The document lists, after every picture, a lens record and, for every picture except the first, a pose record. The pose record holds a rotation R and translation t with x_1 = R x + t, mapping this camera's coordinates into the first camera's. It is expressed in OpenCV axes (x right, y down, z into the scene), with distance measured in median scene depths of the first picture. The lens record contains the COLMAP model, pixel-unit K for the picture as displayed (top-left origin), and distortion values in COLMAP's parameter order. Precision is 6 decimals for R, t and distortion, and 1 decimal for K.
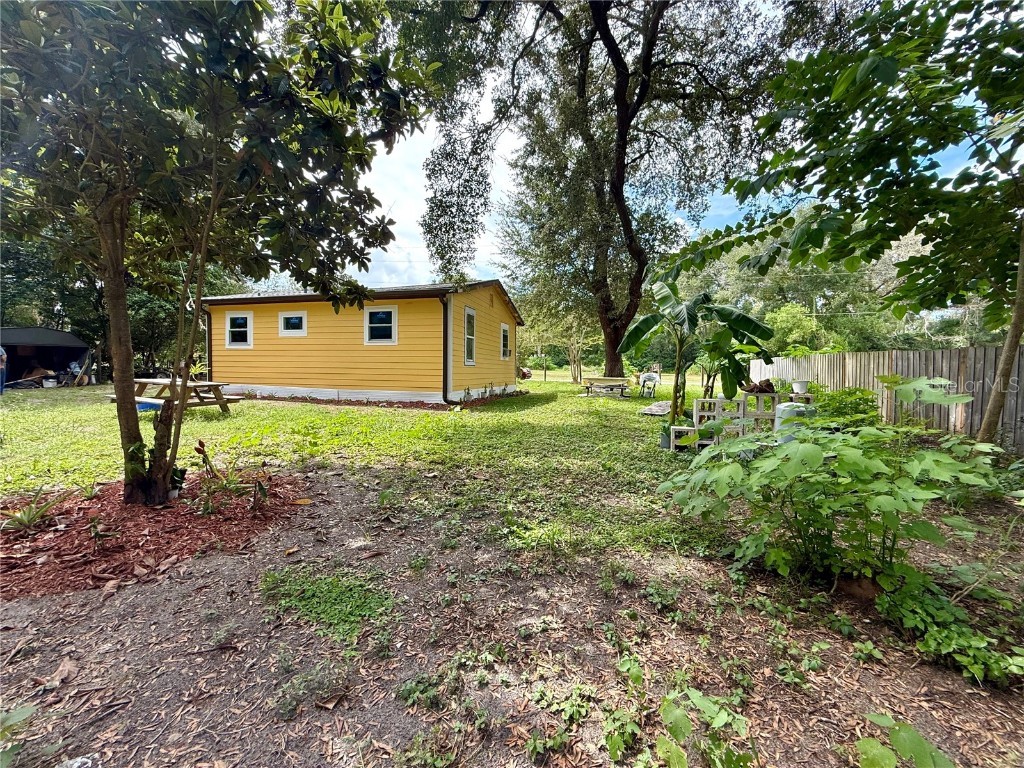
lens RADIAL K [[407.5, 0, 512.0], [0, 407.5, 384.0], [0, 0, 1]] dist [-0.002347, 0.000009]
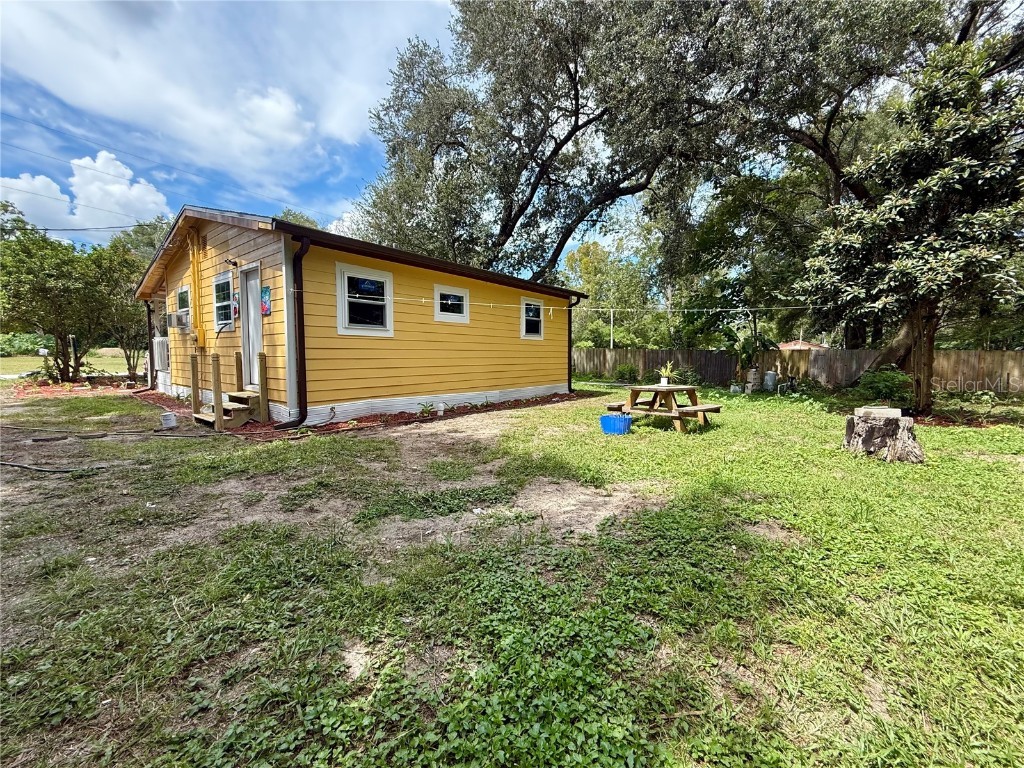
lens RADIAL K [[407.5, 0, 512.0], [0, 407.5, 384.0], [0, 0, 1]] dist [-0.002347, 0.000009]
pose [[0.422644, -0.080857, 0.902682, -1.115349], [0.010738, 0.996389, 0.084223, -0.066017], [-0.906232, -0.025903, 0.421986, 0.584134]]
